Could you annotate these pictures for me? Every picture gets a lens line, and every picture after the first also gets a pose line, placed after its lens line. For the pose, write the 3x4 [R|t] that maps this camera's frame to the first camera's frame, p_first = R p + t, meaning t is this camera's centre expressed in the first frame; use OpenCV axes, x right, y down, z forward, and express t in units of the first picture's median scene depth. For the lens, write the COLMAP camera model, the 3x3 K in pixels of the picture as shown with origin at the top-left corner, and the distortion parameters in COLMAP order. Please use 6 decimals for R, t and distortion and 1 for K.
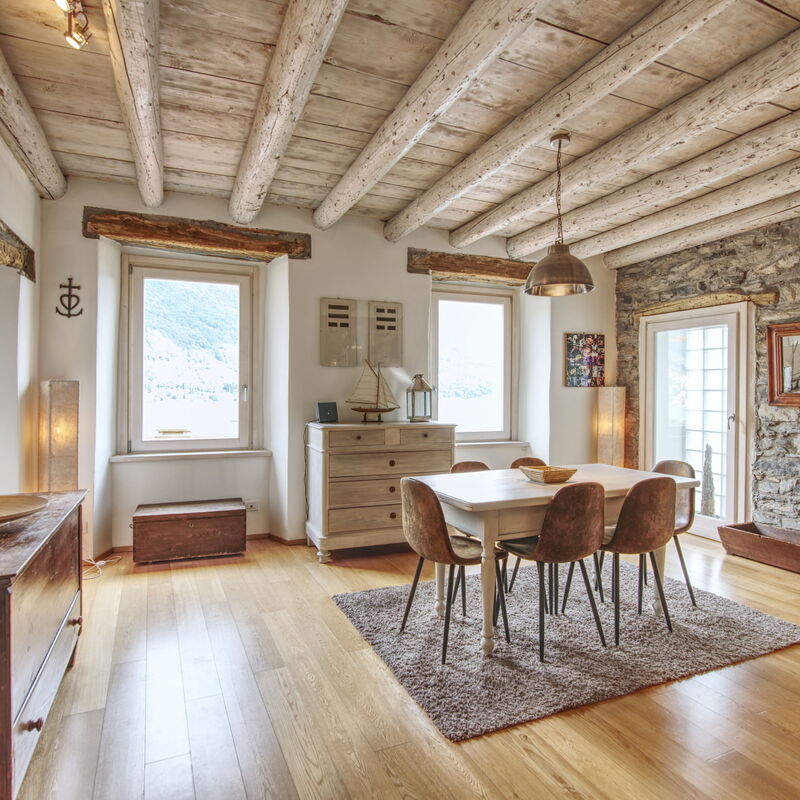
lens RADIAL K [[550.1, 0, 399.0], [0, 550.1, 396.9], [0, 0, 1]] dist [0.003087, -0.002761]
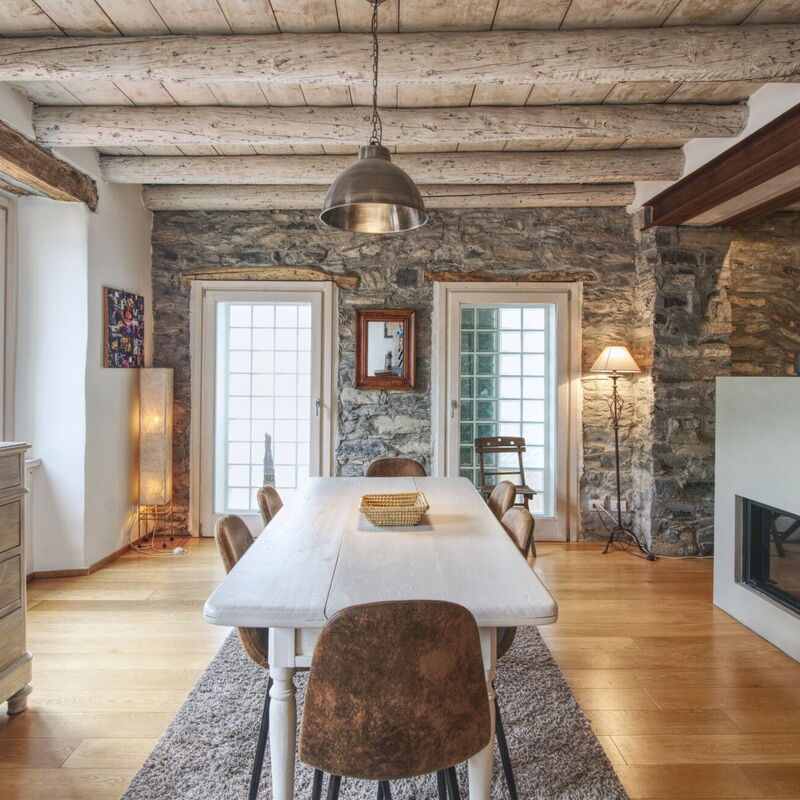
lens RADIAL K [[550.1, 0, 399.7], [0, 550.1, 376.1], [0, 0, 1]] dist [0.003087, -0.002761]
pose [[0.395990, -0.002223, 0.918252, -0.188462], [0.006940, 0.999976, -0.000572, -0.005953], [-0.918228, 0.006599, 0.395996, 0.463994]]
